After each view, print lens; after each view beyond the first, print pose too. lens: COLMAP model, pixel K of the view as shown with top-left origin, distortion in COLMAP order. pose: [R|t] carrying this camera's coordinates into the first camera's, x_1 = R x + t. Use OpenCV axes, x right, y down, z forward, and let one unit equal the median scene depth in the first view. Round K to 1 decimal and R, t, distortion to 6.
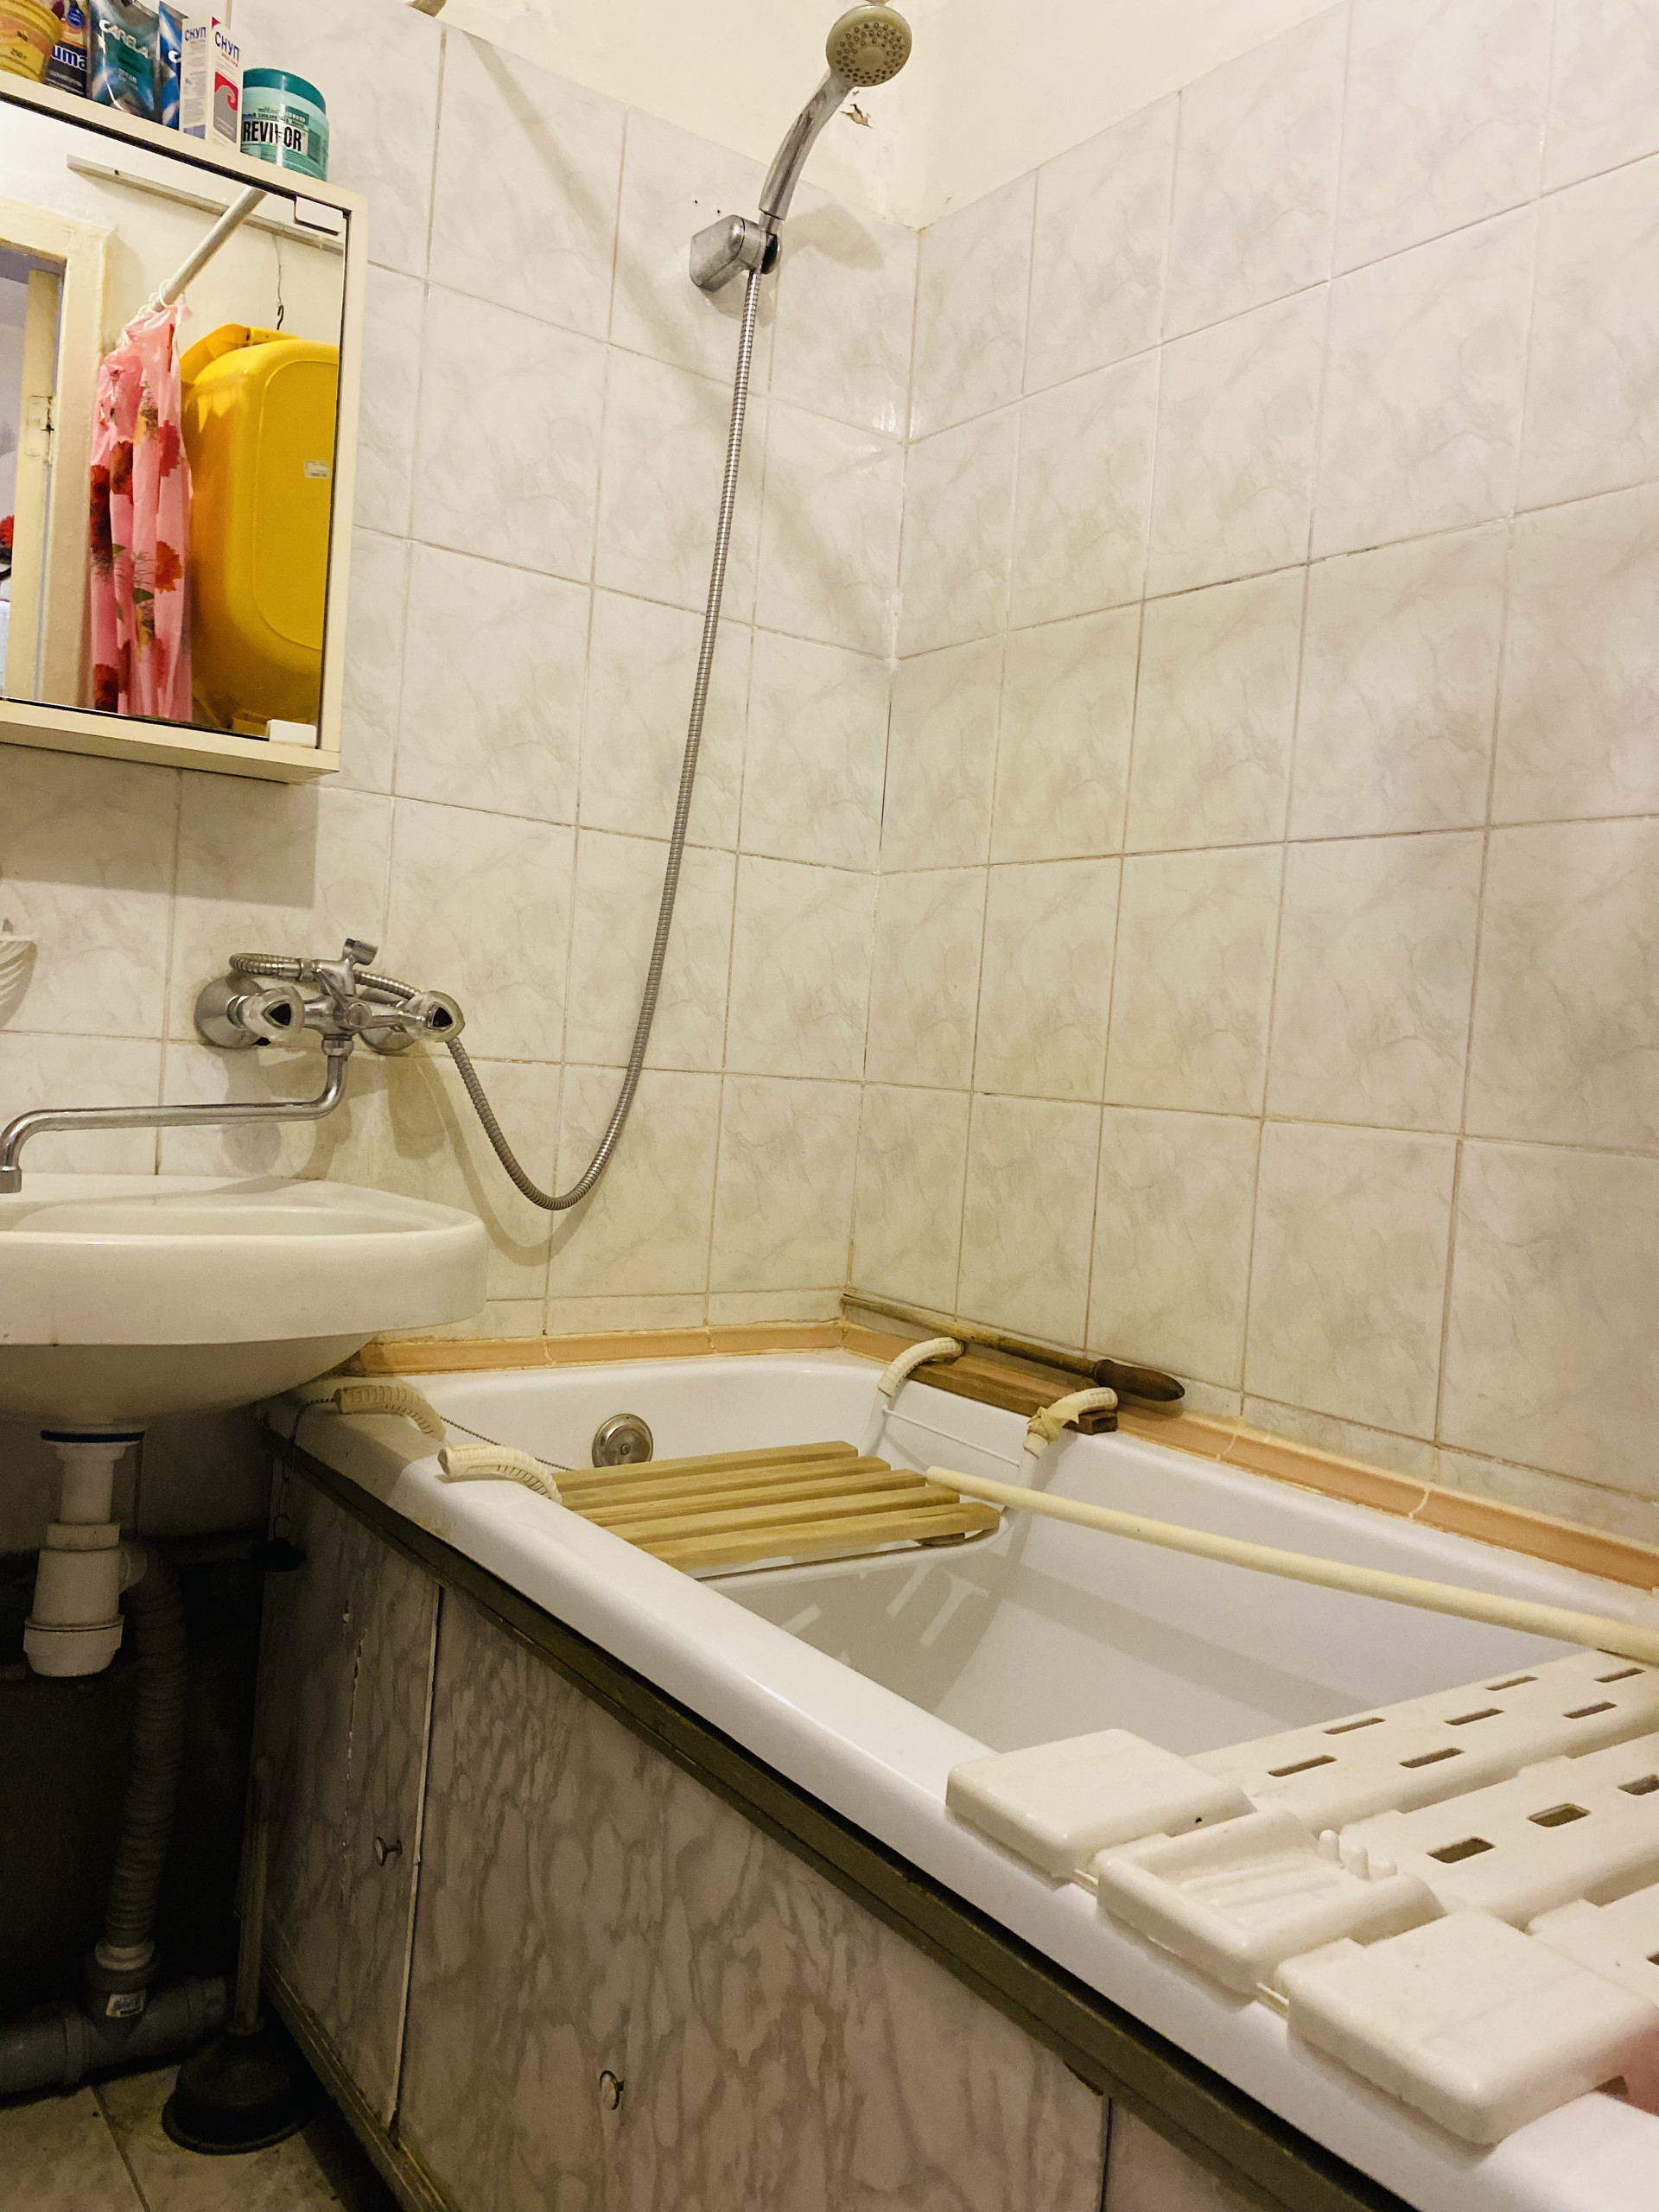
lens RADIAL K [[1706.7, 0, 842.3], [0, 1706.7, 1089.9], [0, 0, 1]] dist [0.037027, -0.041952]
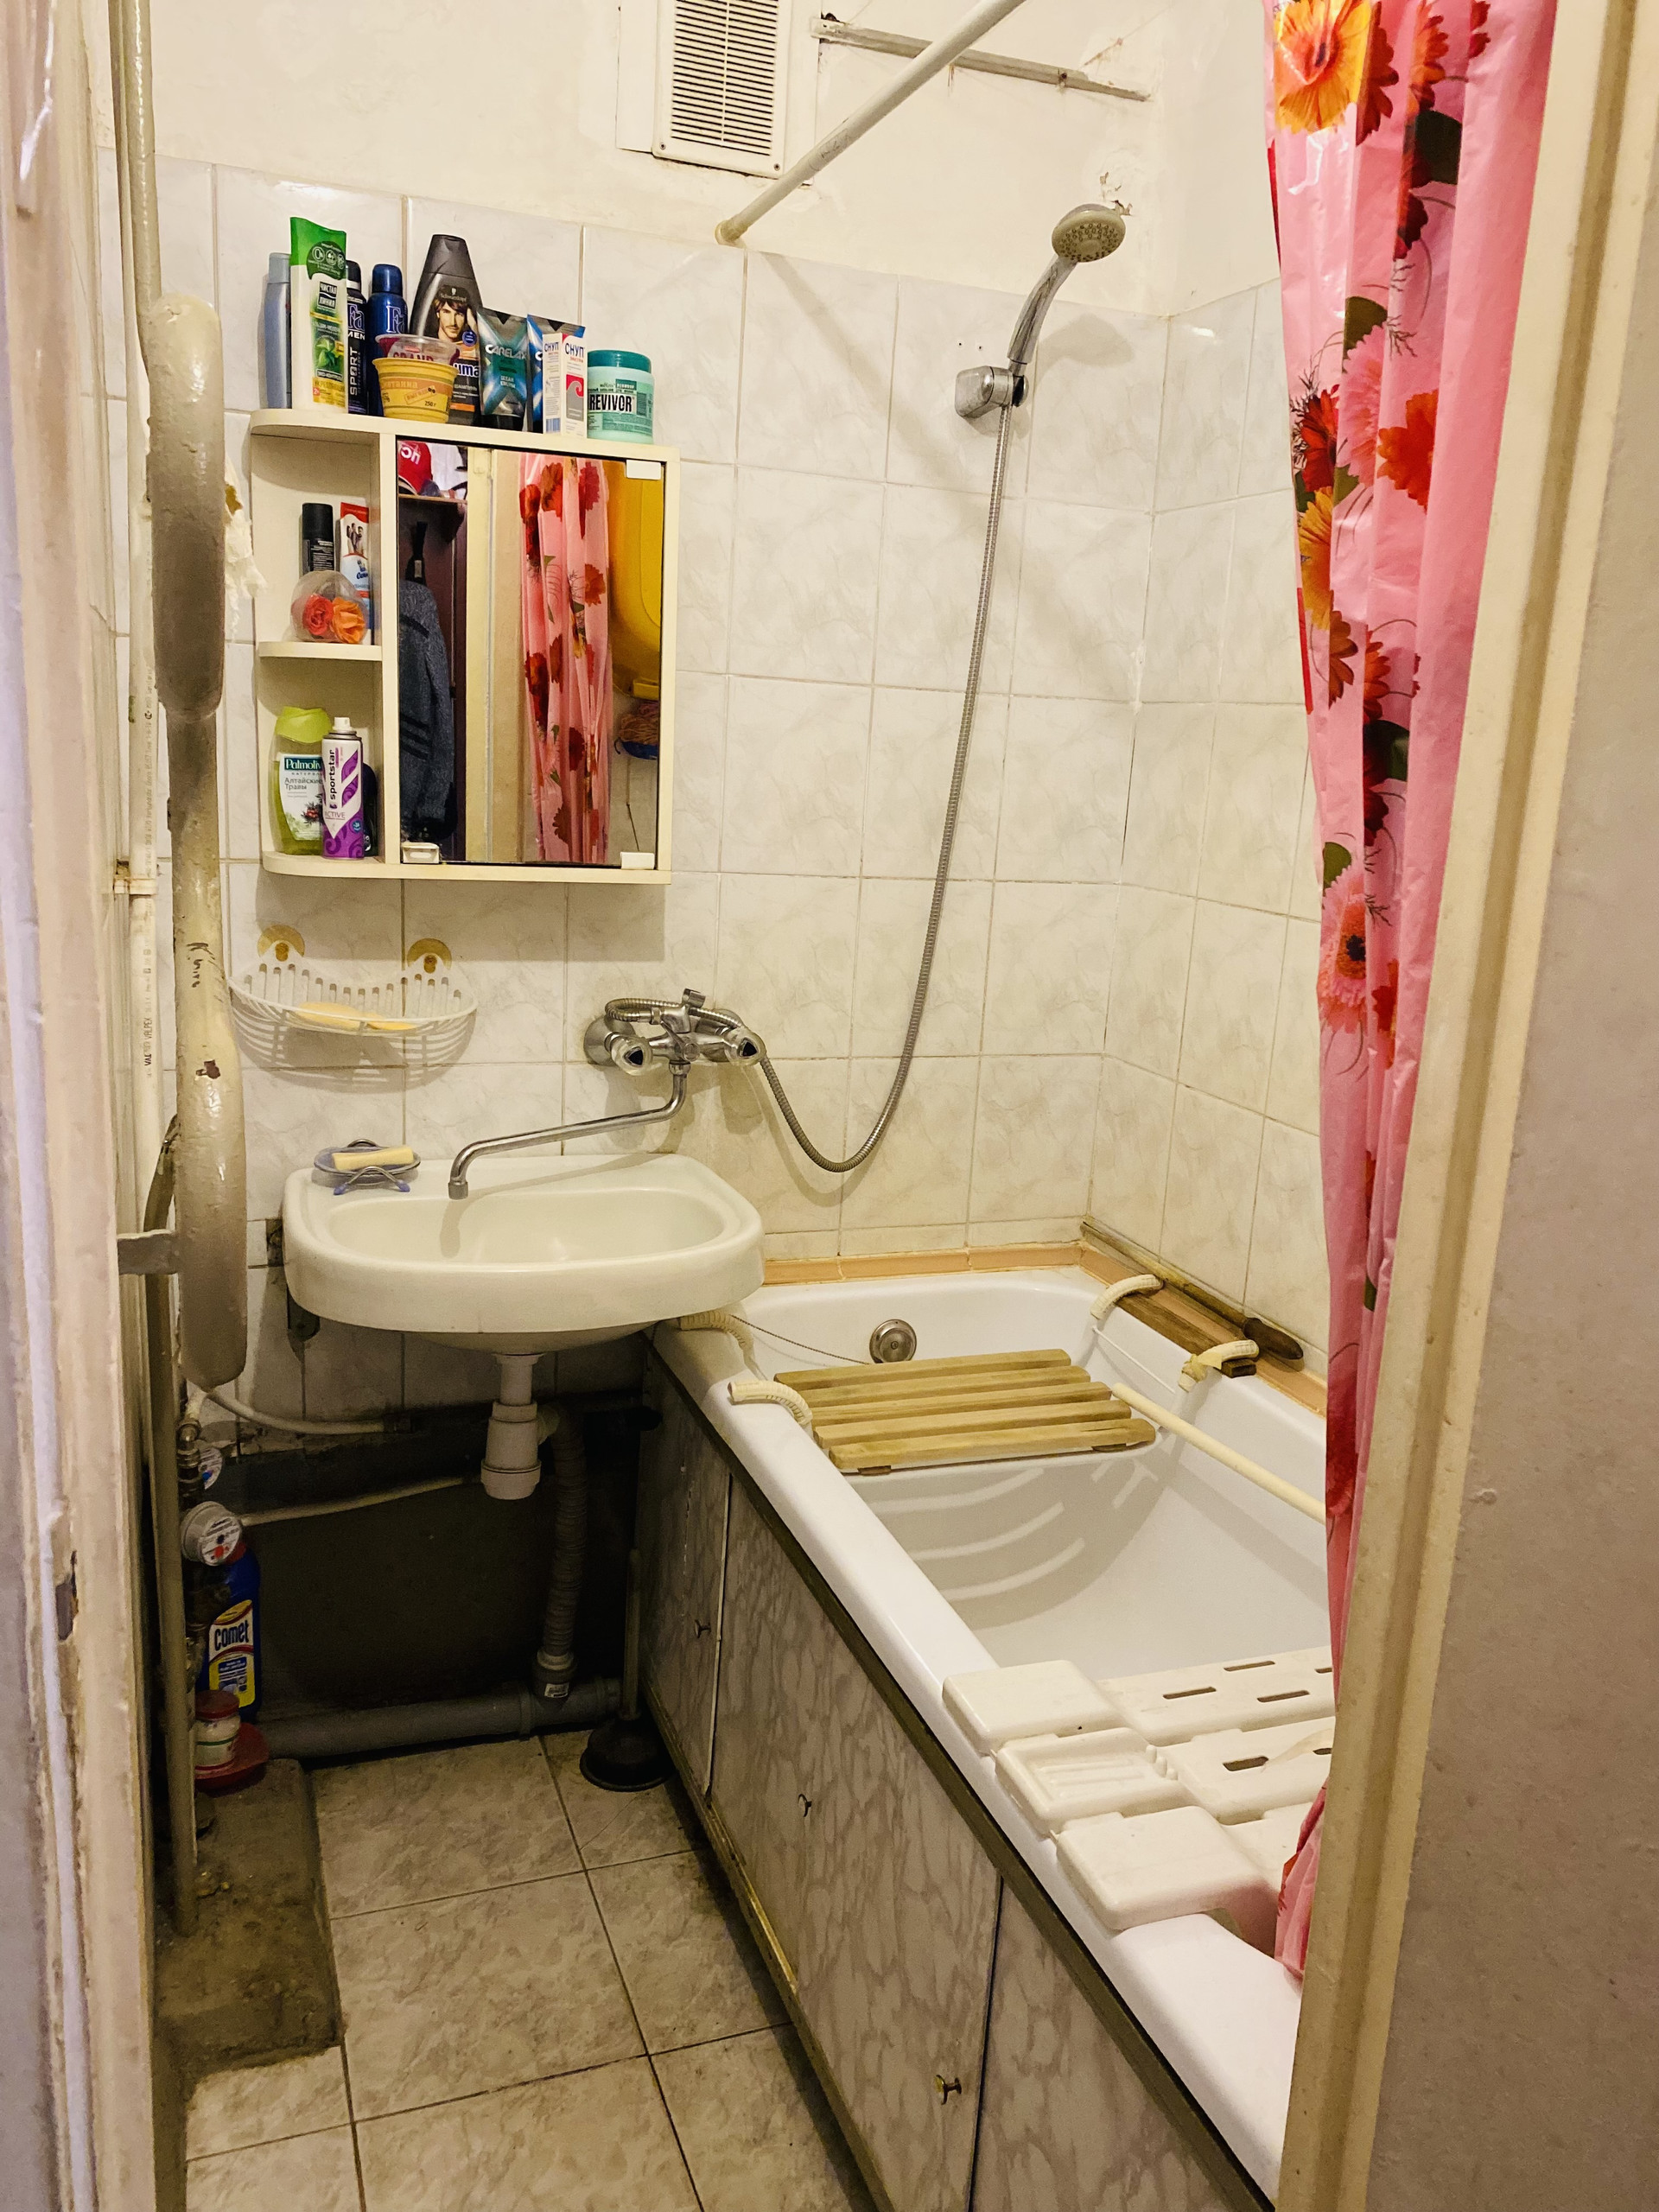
lens RADIAL K [[1706.7, 0, 841.2], [0, 1706.7, 1099.2], [0, 0, 1]] dist [0.037027, -0.041952]
pose [[0.964158, 0.042244, -0.261944, 0.187720], [0.004280, 0.984639, 0.174548, -0.230104], [0.265294, -0.169413, 0.949167, -0.269975]]
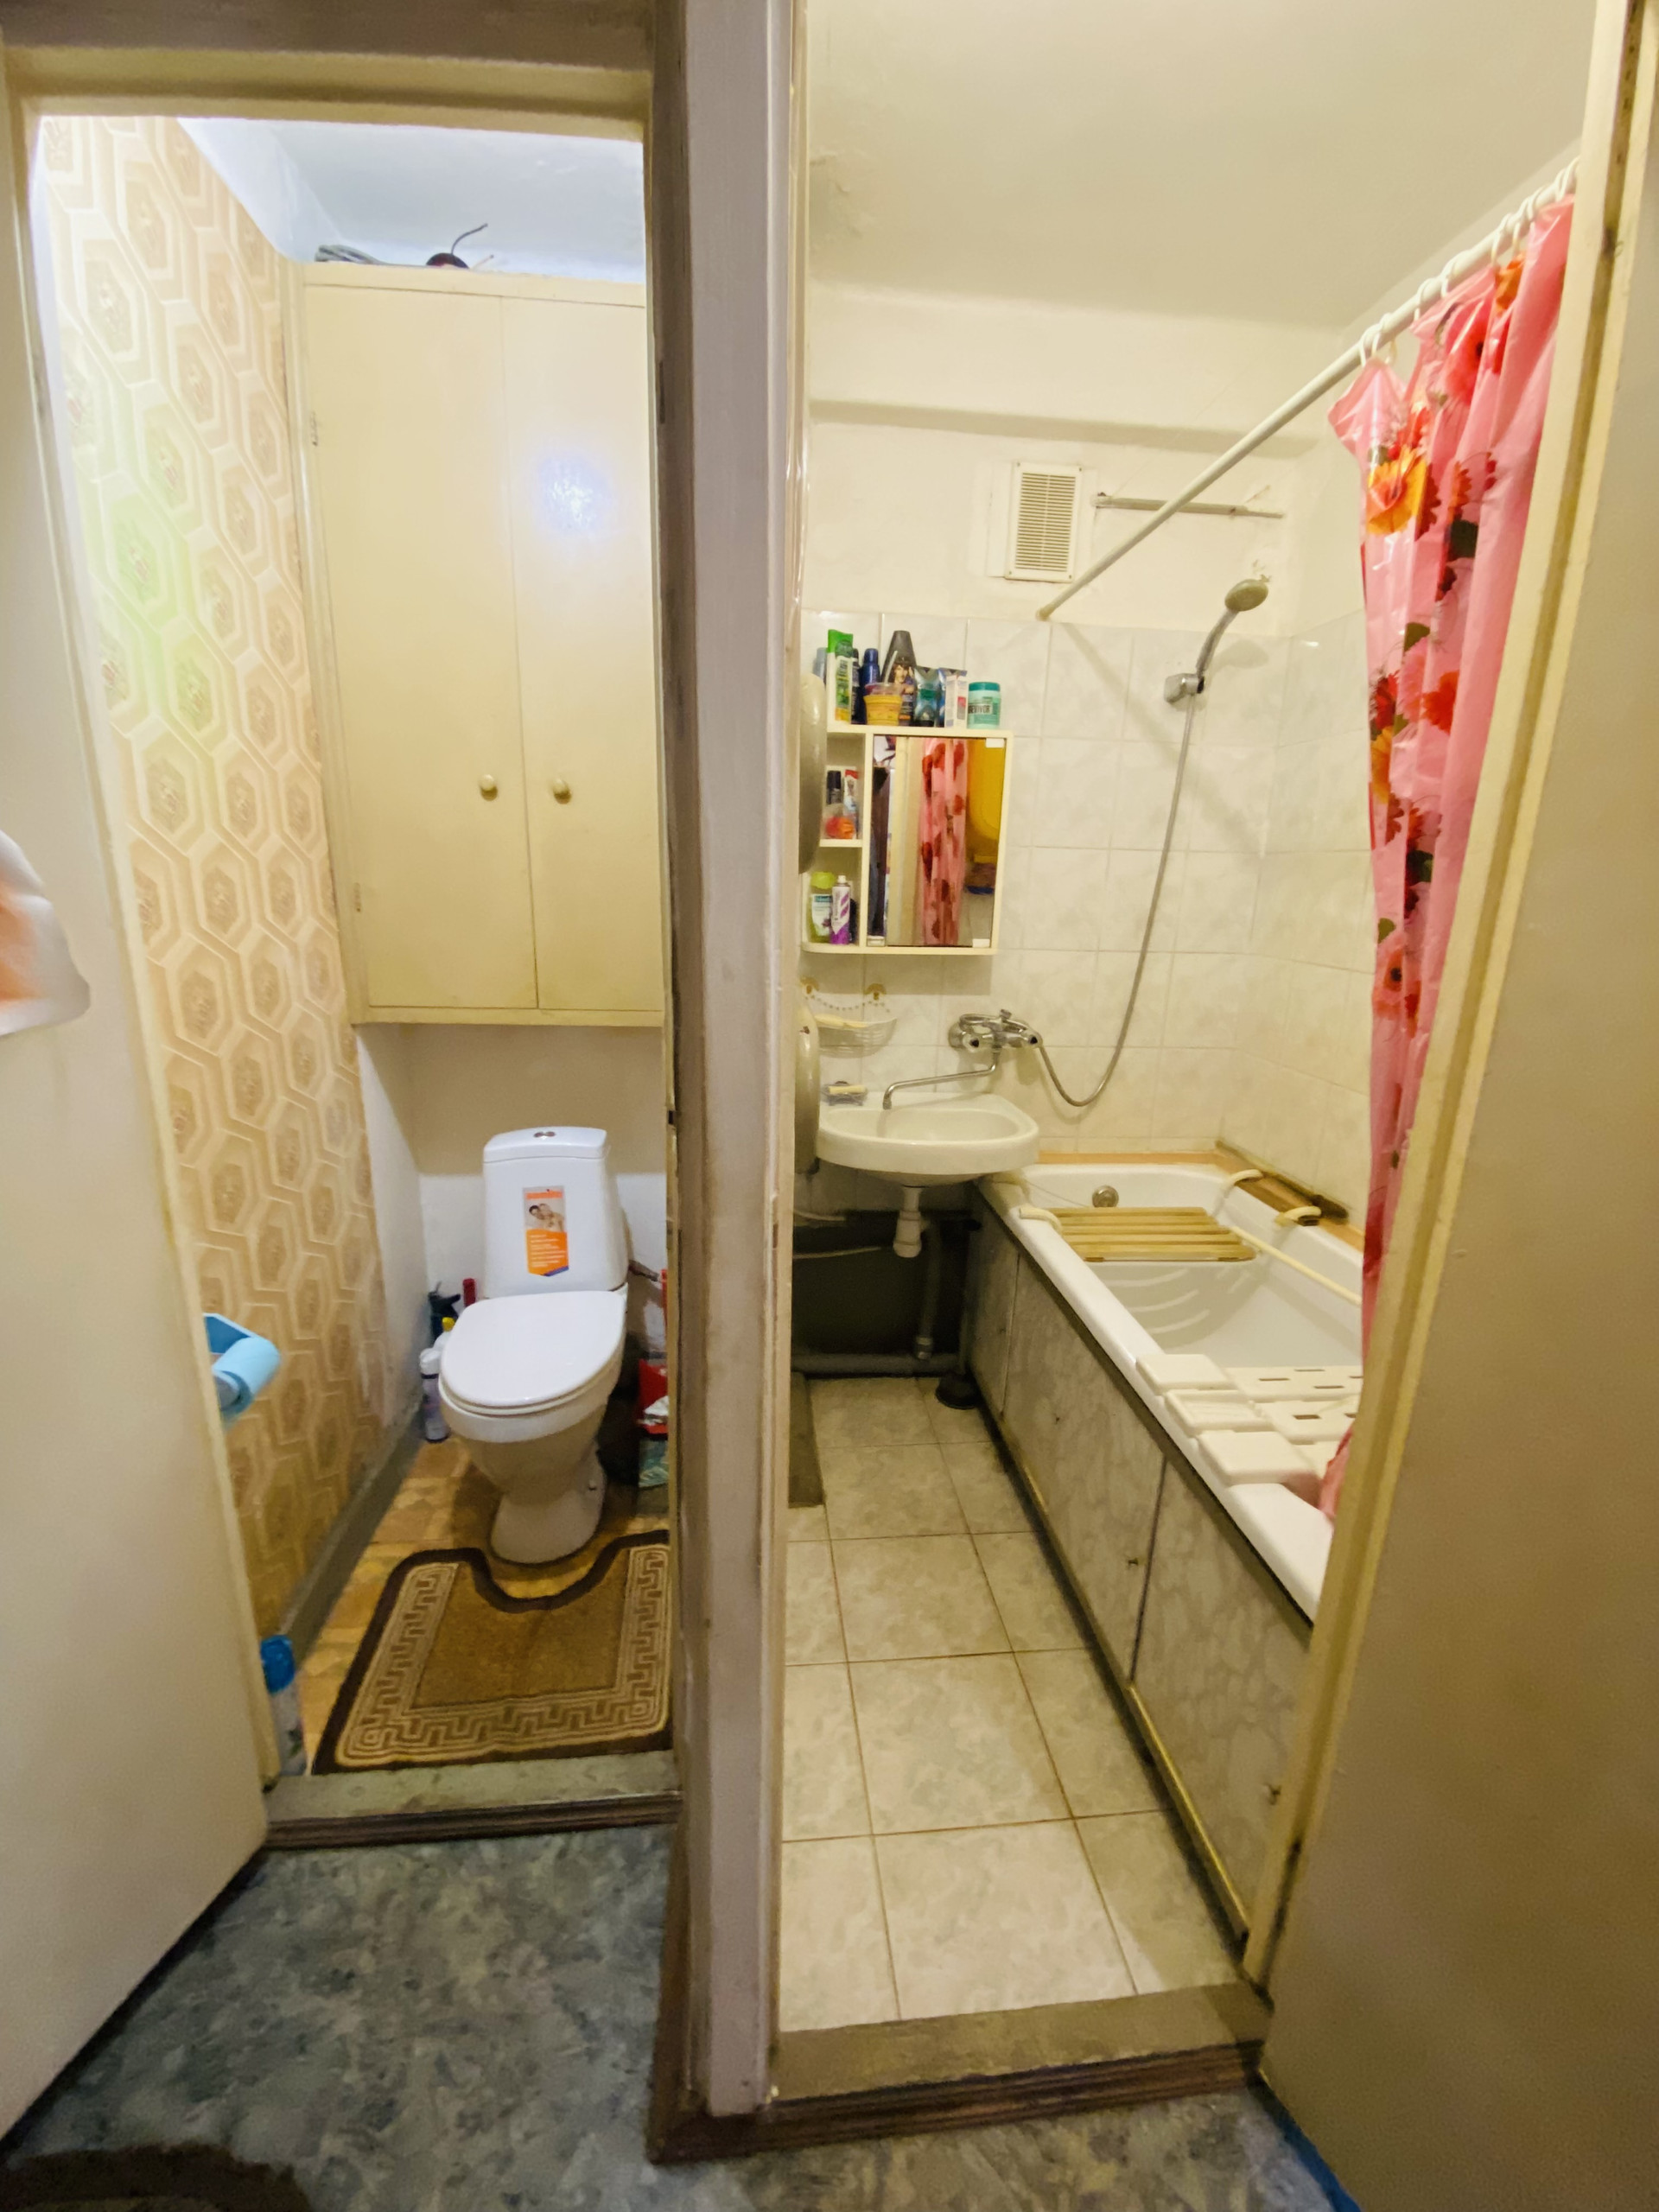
lens RADIAL K [[903.9, 0, 820.2], [0, 903.9, 1100.3], [0, 0, 1]] dist [0.013288, -0.013906]
pose [[0.859427, 0.083717, -0.504357, 0.184811], [0.018199, 0.980868, 0.193822, -0.217581], [0.510934, -0.175754, 0.841461, -0.348894]]
